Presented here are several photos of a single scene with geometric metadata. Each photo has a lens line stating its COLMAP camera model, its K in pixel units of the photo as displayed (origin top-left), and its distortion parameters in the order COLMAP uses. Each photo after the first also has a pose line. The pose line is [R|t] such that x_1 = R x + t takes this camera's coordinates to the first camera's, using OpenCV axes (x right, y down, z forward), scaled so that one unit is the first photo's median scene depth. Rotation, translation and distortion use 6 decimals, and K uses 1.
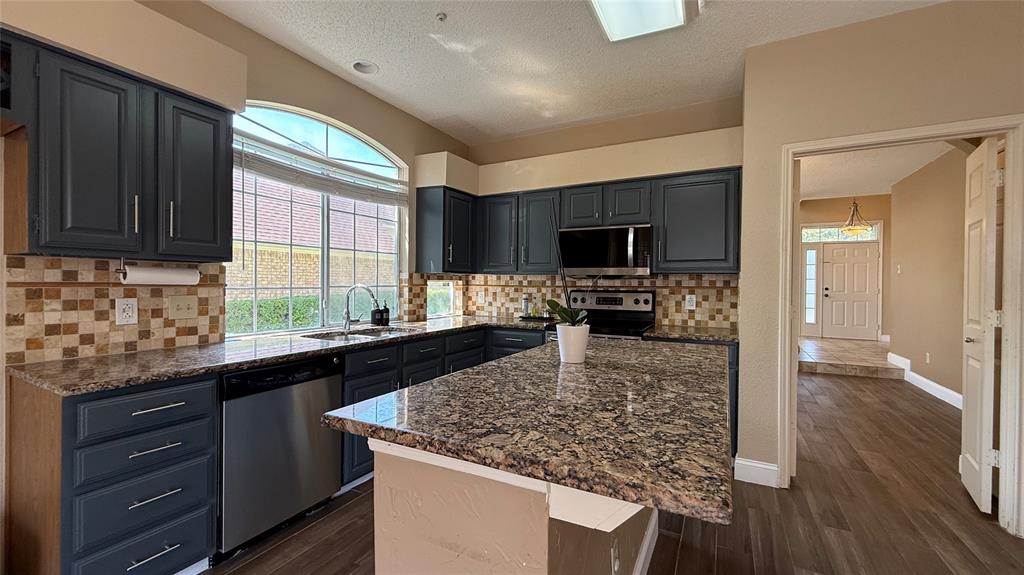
lens RADIAL K [[406.2, 0, 514.0], [0, 406.2, 282.5], [0, 0, 1]] dist [-0.000491, -0.000281]
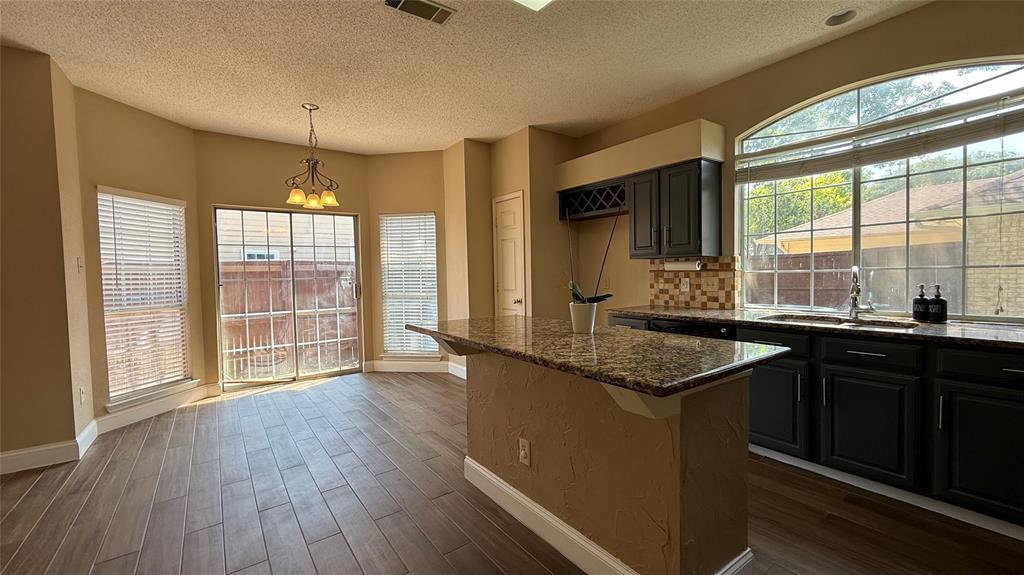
lens RADIAL K [[406.2, 0, 512.5], [0, 406.2, 291.5], [0, 0, 1]] dist [-0.000491, -0.000281]
pose [[-0.438666, 0.039334, -0.897789, 0.996959], [0.019342, 0.999223, 0.034327, 0.019751], [0.898442, -0.002307, -0.439086, 1.005527]]
